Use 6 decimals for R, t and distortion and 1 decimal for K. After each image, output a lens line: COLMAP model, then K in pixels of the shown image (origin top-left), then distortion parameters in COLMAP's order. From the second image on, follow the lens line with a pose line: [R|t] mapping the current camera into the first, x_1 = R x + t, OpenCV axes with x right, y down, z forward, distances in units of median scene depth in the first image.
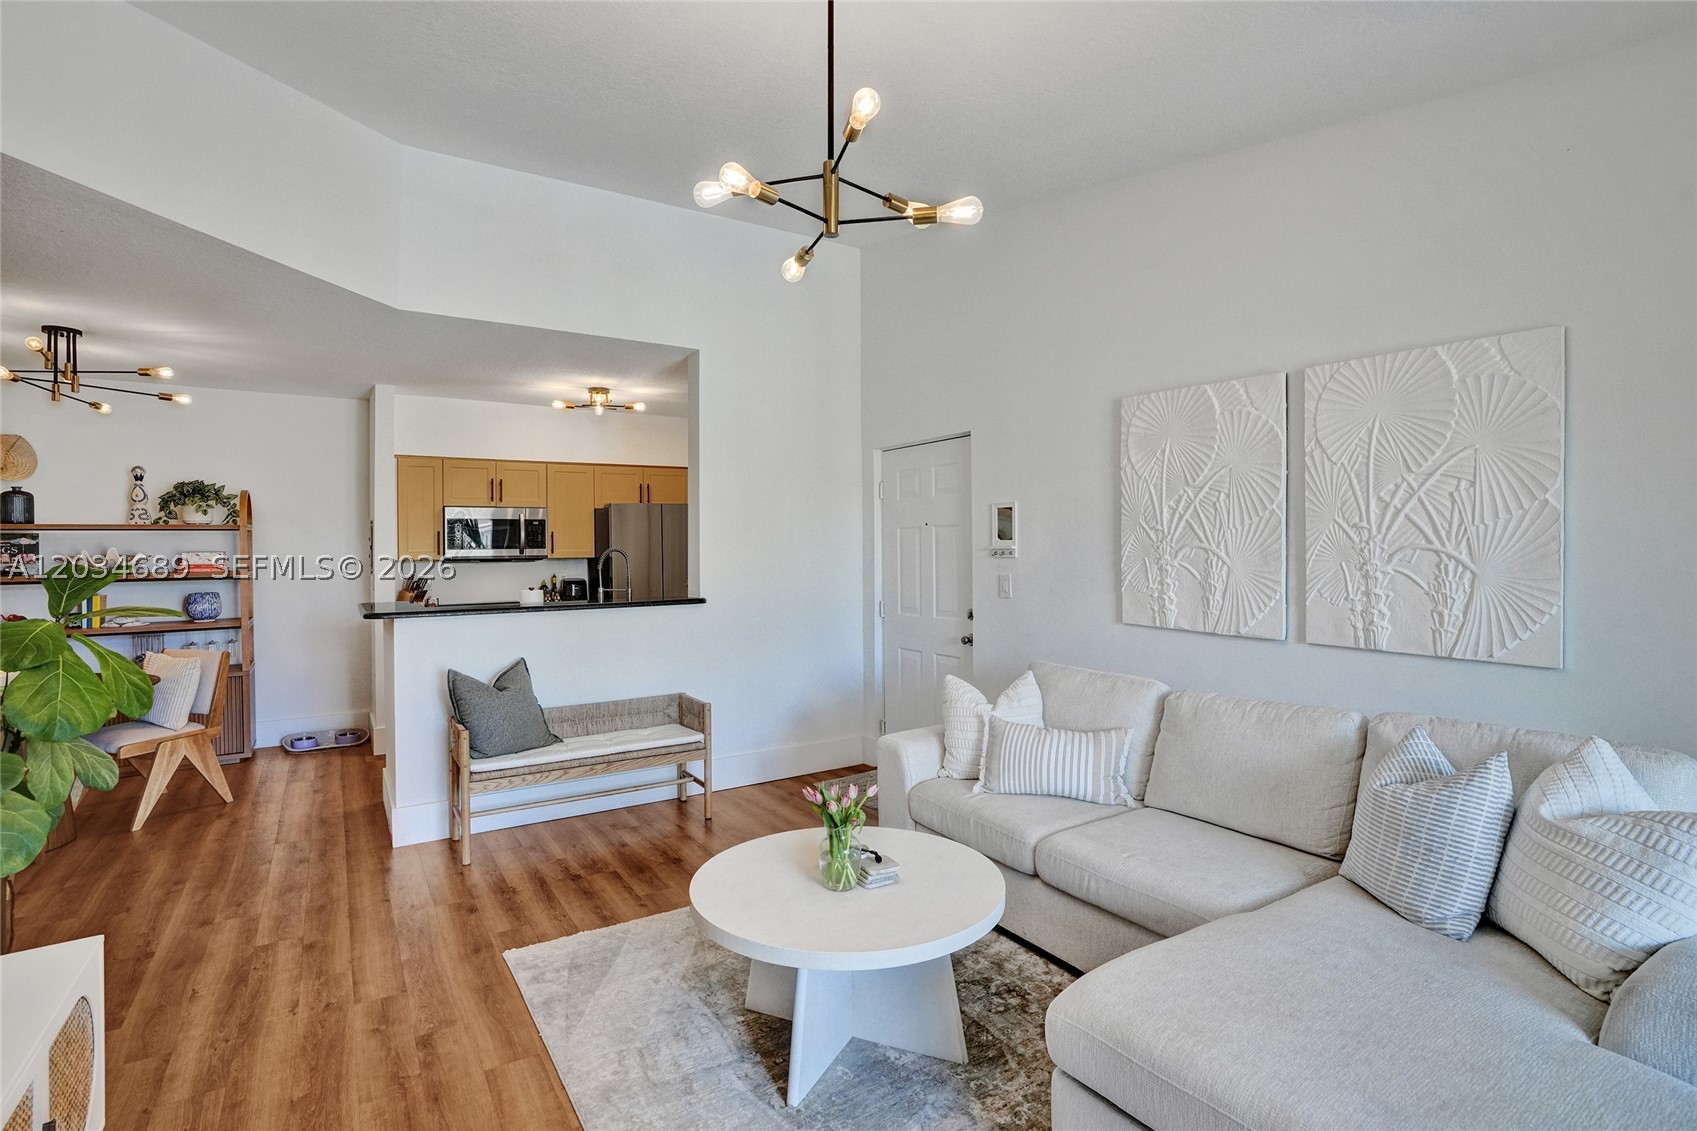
lens RADIAL K [[832.3, 0, 835.3], [0, 832.3, 542.3], [0, 0, 1]] dist [-0.008444, 0.009152]
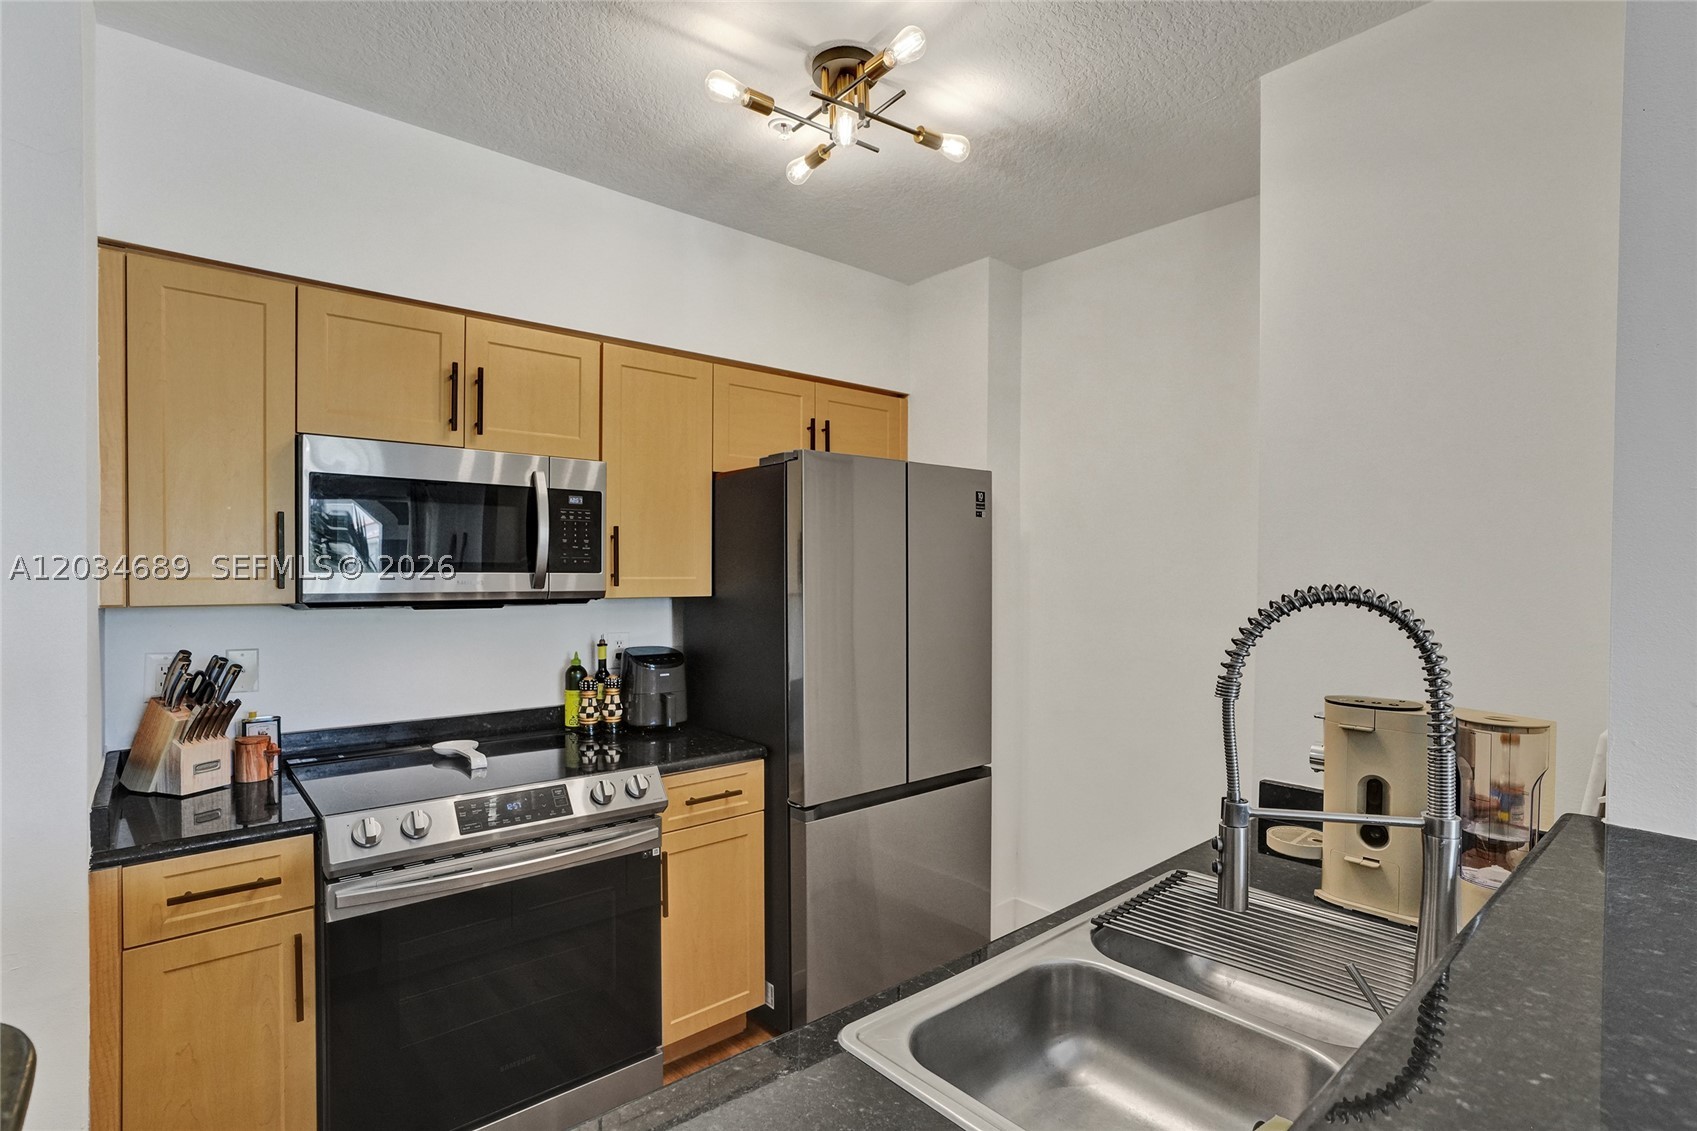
lens RADIAL K [[832.3, 0, 835.9], [0, 832.3, 578.4], [0, 0, 1]] dist [-0.008444, 0.009152]
pose [[0.991486, 0.013218, 0.129542, -0.368746], [-0.014710, 0.999836, 0.010572, 0.006041], [-0.129381, -0.012388, 0.991518, 0.788732]]
